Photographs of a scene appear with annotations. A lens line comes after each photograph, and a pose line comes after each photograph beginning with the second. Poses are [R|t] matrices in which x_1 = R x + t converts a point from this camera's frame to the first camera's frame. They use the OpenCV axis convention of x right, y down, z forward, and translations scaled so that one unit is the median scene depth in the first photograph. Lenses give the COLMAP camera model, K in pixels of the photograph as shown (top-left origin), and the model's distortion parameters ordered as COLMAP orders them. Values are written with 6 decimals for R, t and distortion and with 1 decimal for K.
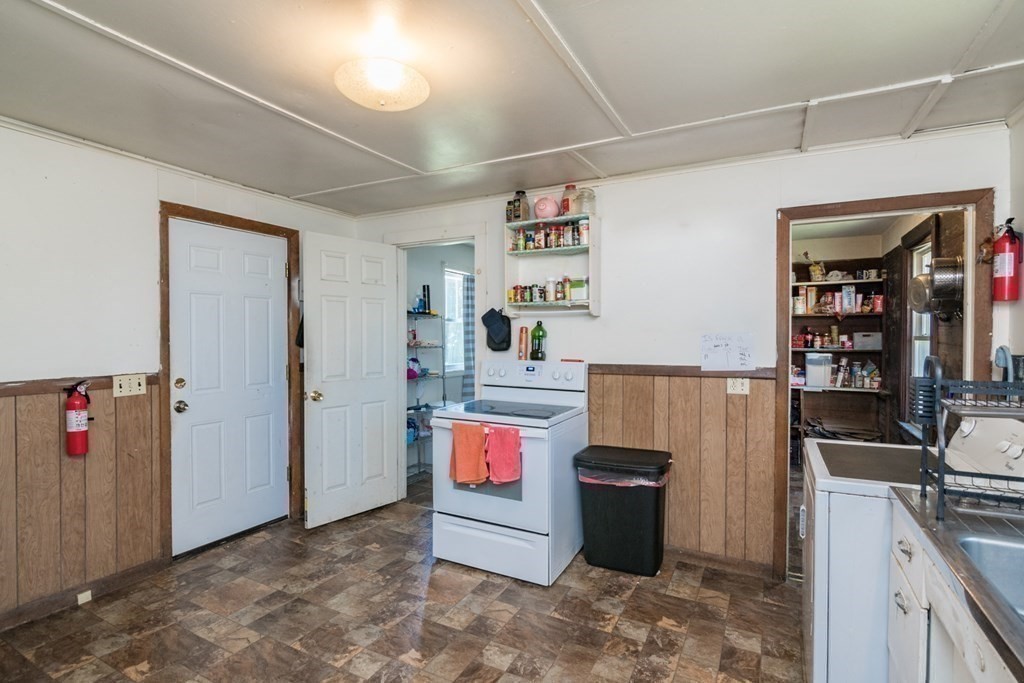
lens RADIAL K [[495.0, 0, 512.0], [0, 495.0, 341.5], [0, 0, 1]] dist [-0.000876, -0.000070]
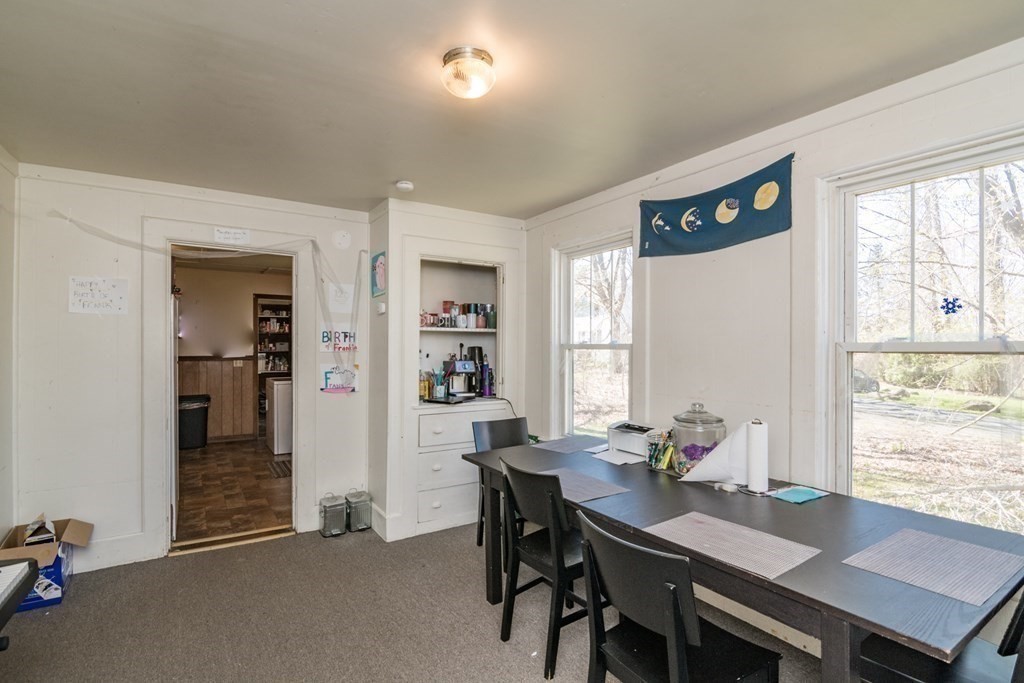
lens RADIAL K [[495.0, 0, 512.0], [0, 495.0, 341.5], [0, 0, 1]] dist [-0.000876, -0.000070]
pose [[0.477263, 0.005022, 0.878746, -0.586811], [0.018061, 0.999716, -0.015523, 0.025553], [-0.878575, 0.023279, 0.477037, -0.758997]]
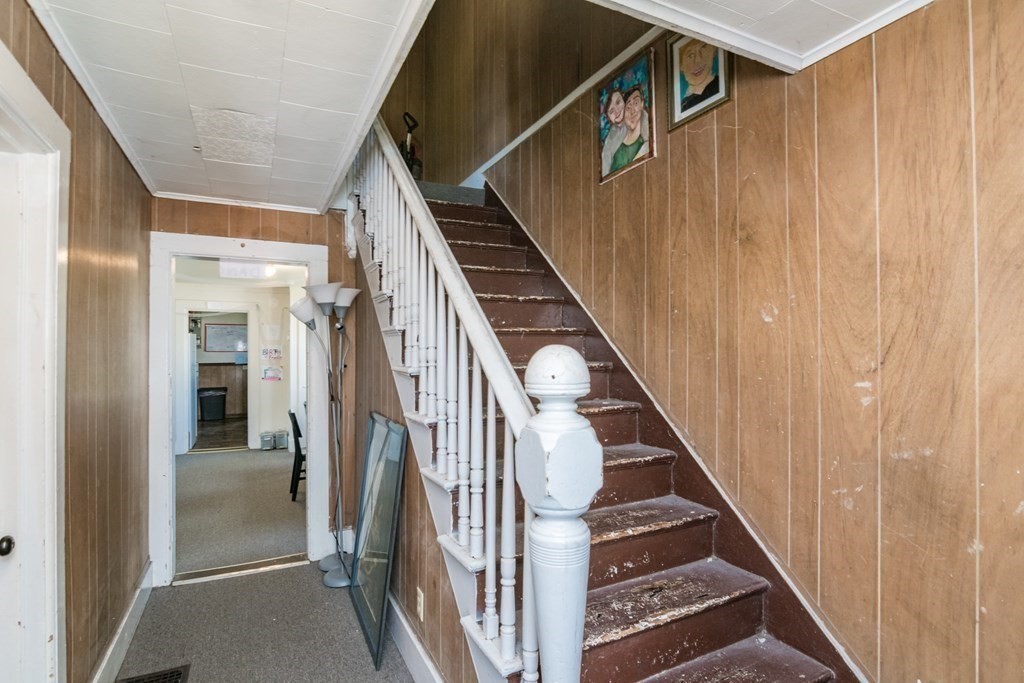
lens RADIAL K [[518.4, 0, 512.0], [0, 518.4, 341.5], [0, 0, 1]] dist [-0.000348, -0.000051]
pose [[0.571182, 0.004200, 0.820813, -0.903305], [0.028151, 0.999298, -0.024704, 0.028882], [-0.820340, 0.037217, 0.570663, -1.619298]]
